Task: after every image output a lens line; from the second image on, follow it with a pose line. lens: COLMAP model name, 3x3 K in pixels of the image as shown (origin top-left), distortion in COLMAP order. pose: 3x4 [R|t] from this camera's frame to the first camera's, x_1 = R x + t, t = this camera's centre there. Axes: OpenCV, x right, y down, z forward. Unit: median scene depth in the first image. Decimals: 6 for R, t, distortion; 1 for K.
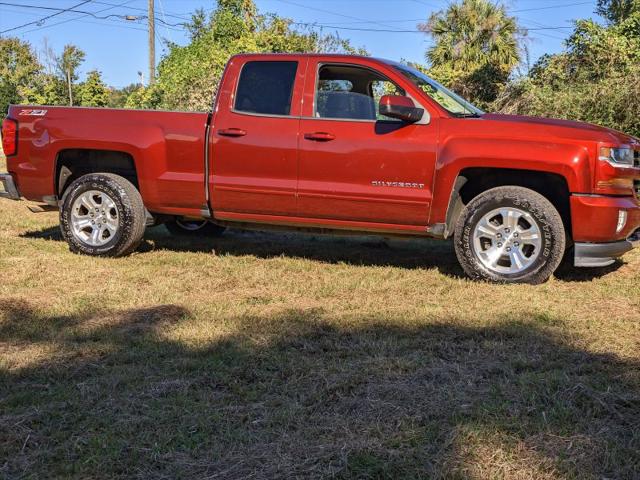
lens RADIAL K [[861.9, 0, 332.8], [0, 861.9, 239.3], [0, 0, 1]] dist [0.077970, -0.001626]
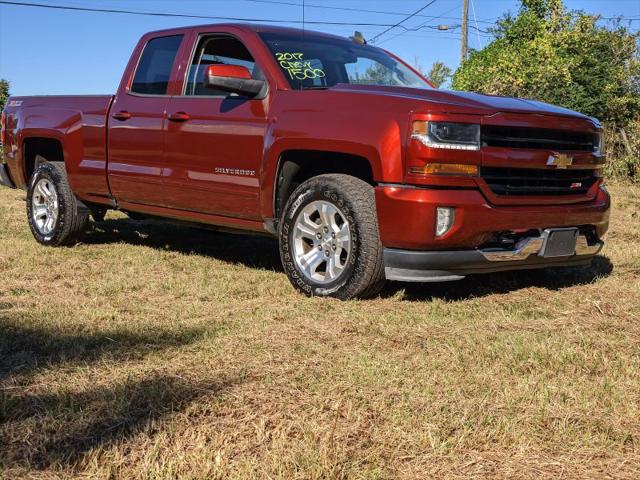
lens RADIAL K [[861.9, 0, 332.8], [0, 861.9, 239.3], [0, 0, 1]] dist [0.077970, -0.001626]
pose [[0.888134, 0.044211, -0.457454, 0.509788], [-0.052943, 0.998578, -0.006280, 0.002674], [0.456526, 0.029796, 0.889211, 0.272048]]
